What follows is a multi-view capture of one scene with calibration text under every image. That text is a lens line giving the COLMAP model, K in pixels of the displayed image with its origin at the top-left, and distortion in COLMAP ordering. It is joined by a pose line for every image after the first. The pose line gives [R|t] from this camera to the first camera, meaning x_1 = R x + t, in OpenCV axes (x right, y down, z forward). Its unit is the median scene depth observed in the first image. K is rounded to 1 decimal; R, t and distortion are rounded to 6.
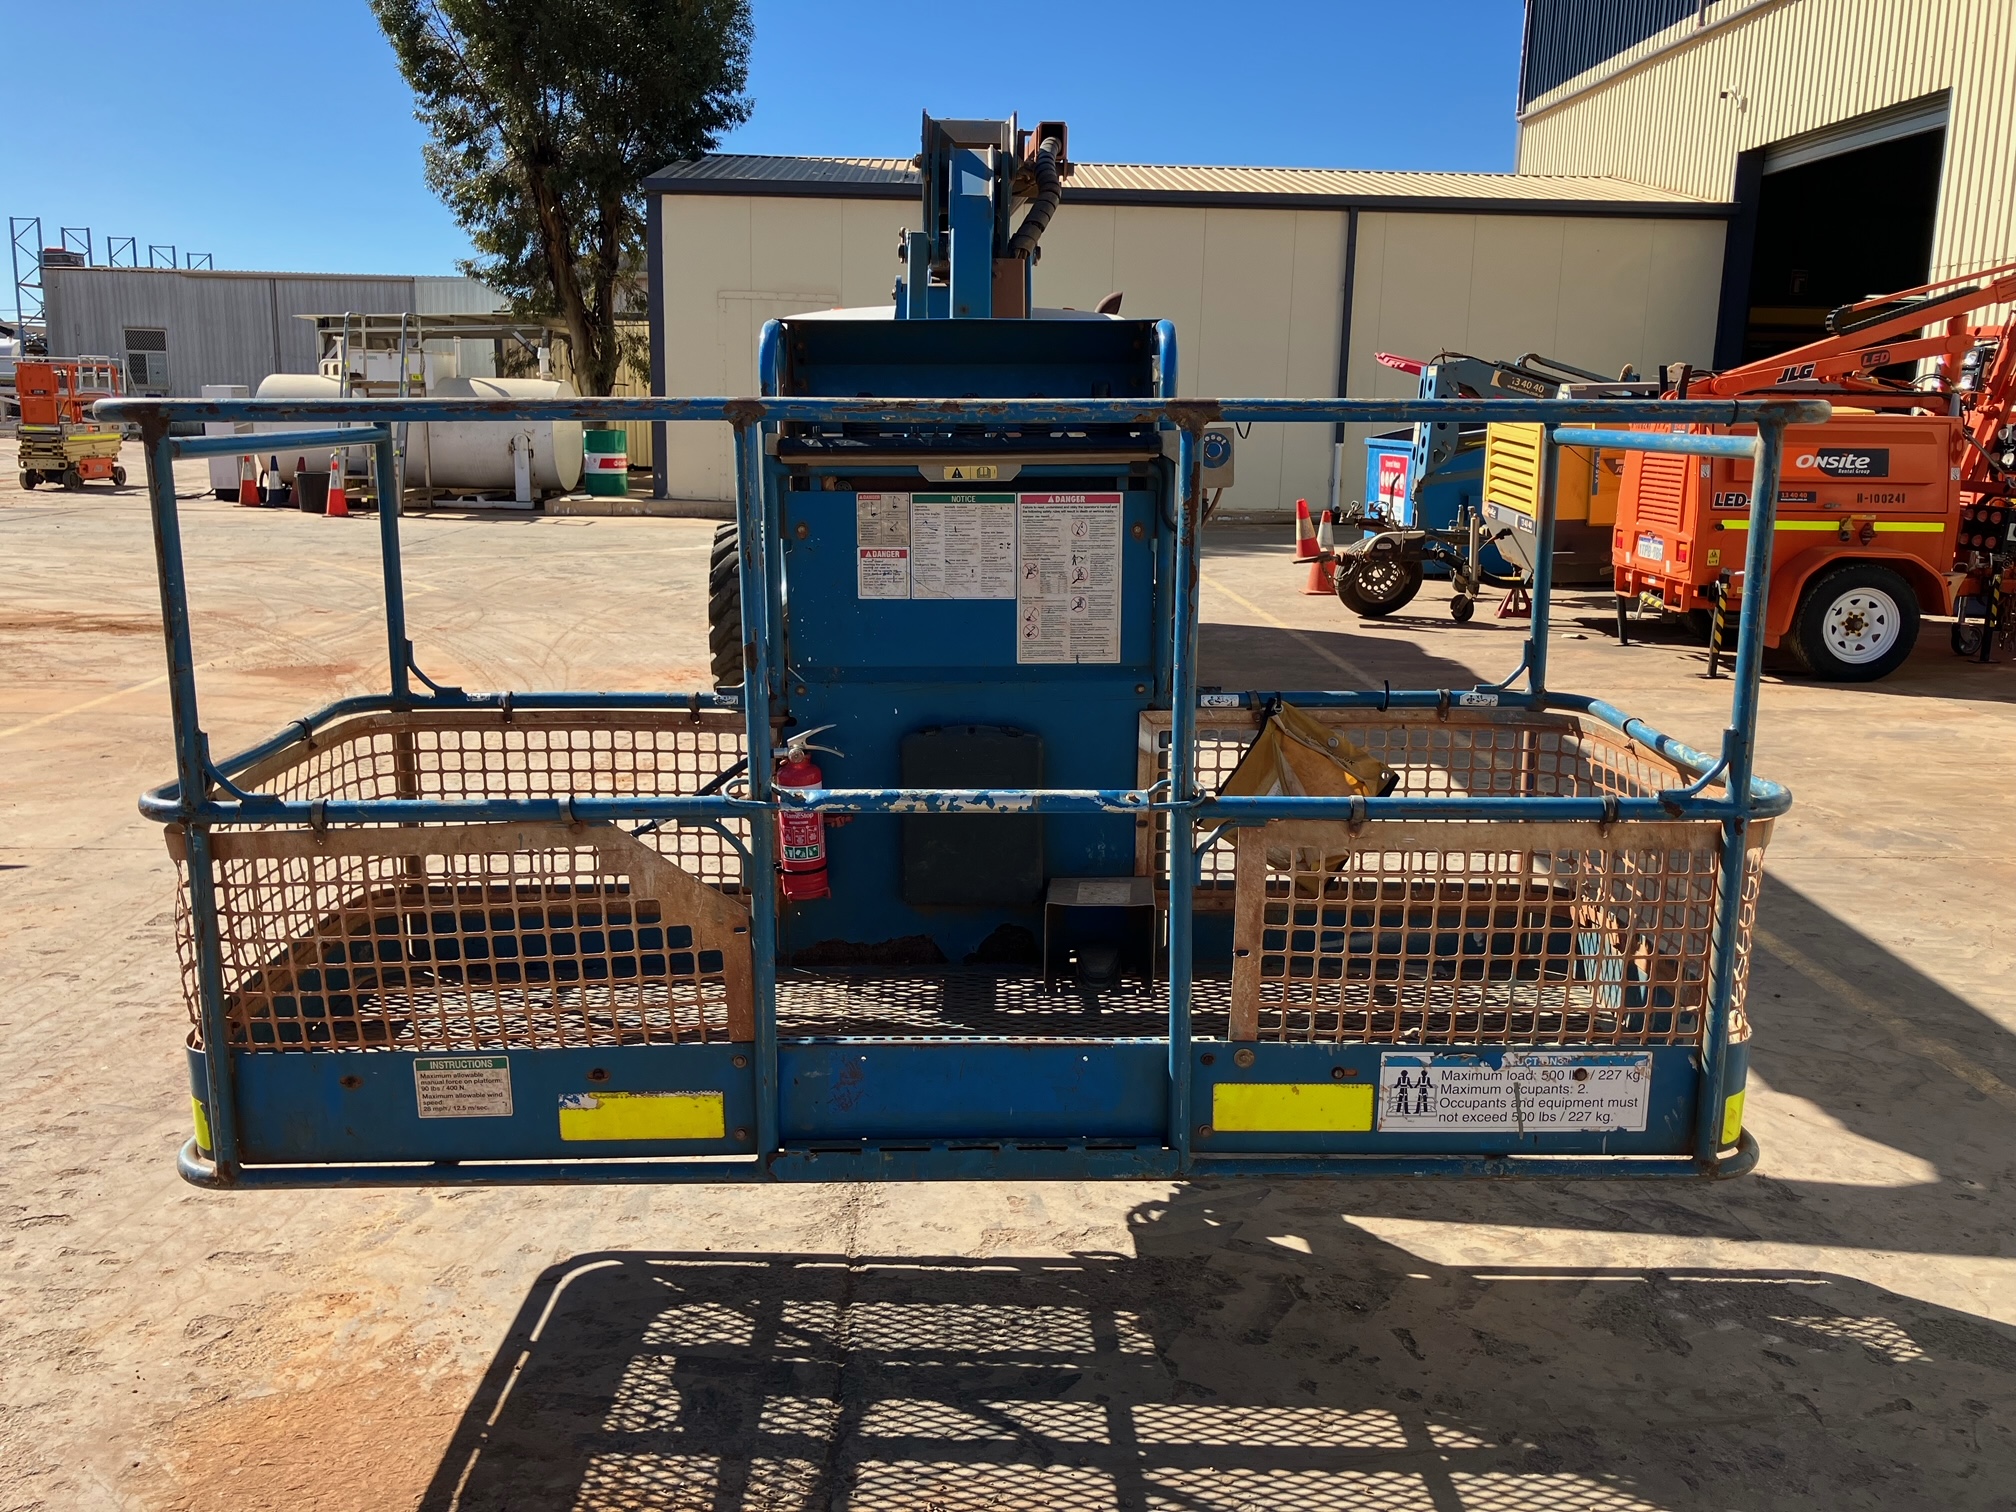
lens RADIAL K [[1685.4, 0, 1007.0], [0, 1685.4, 763.0], [0, 0, 1]] dist [-0.012563, -0.005178]
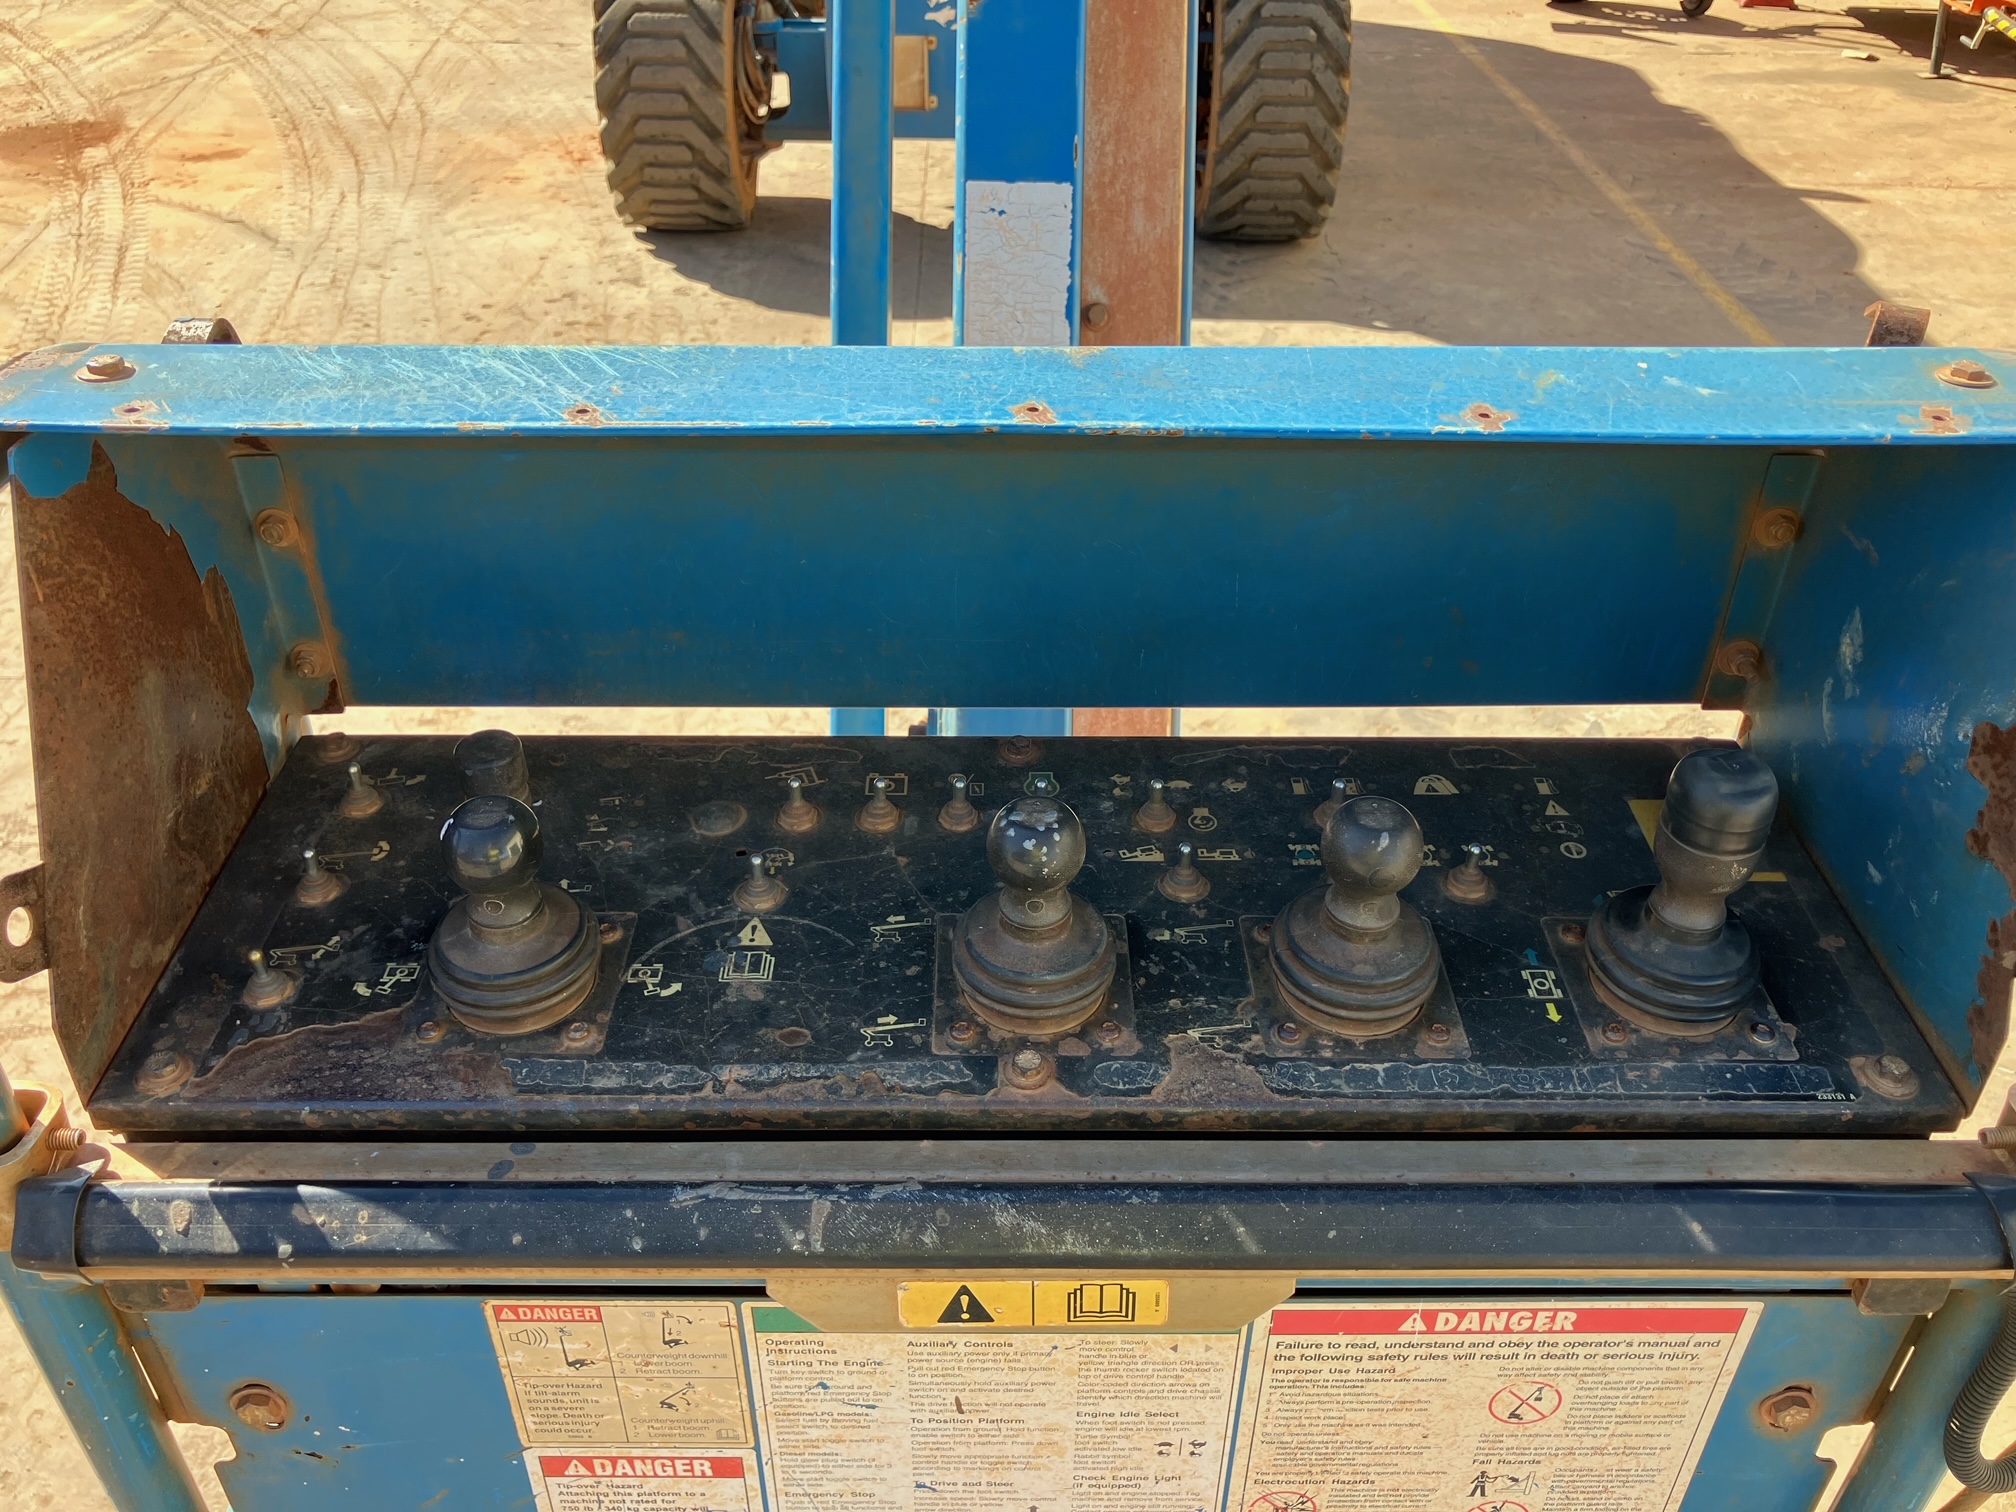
lens RADIAL K [[1685.4, 0, 1008.7], [0, 1685.4, 751.5], [0, 0, 1]] dist [-0.012563, -0.005178]
pose [[0.999811, 0.013367, -0.014149, -0.007512], [-0.006633, 0.917361, 0.398000, -0.103150], [0.018300, -0.397831, 0.917276, 0.283604]]
